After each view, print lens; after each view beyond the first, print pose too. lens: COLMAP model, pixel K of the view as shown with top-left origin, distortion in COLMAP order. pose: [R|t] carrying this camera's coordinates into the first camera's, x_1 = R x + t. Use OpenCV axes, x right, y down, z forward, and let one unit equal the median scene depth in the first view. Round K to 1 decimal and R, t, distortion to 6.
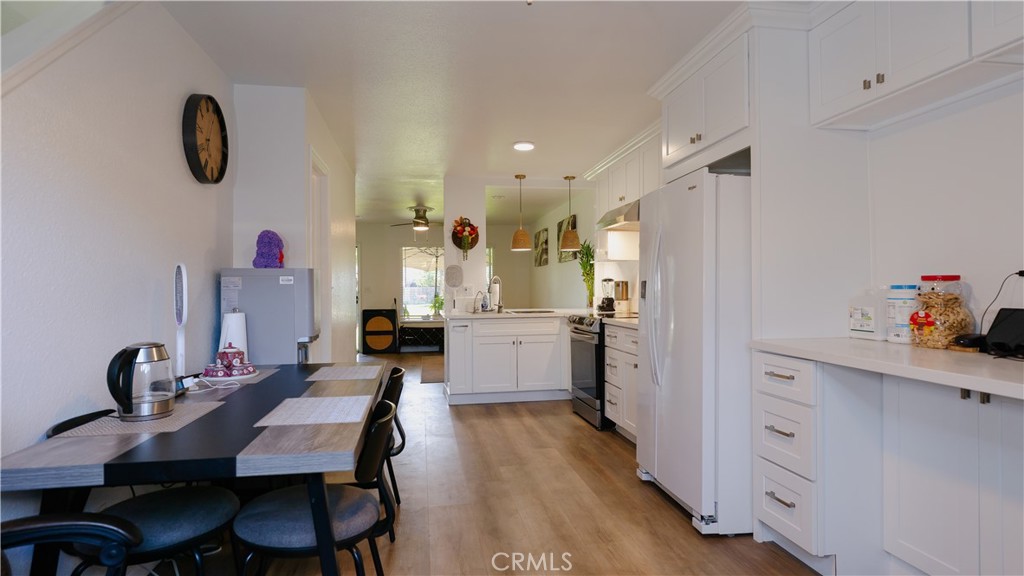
lens RADIAL K [[554.0, 0, 512.0], [0, 554.0, 288.0], [0, 0, 1]] dist [0.003236, 0.000604]
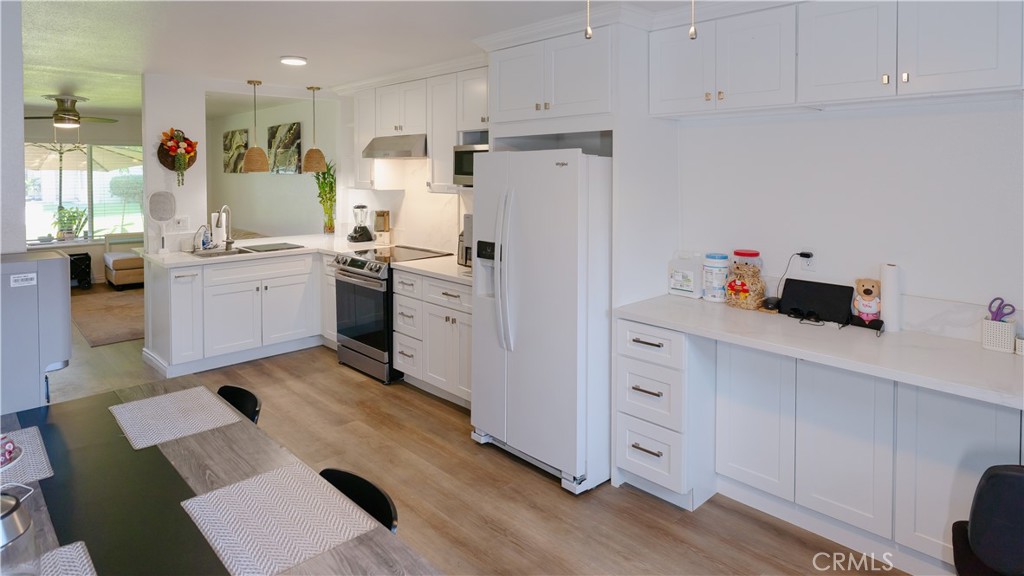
lens RADIAL K [[589.6, 0, 510.1], [0, 589.6, 185.9], [0, 0, 1]] dist [-0.001095, 0.000177]
pose [[0.826525, -0.006933, 0.562858, -0.294461], [-0.008678, 0.999648, 0.025056, -0.131208], [-0.562834, -0.025594, 0.826174, 0.112803]]
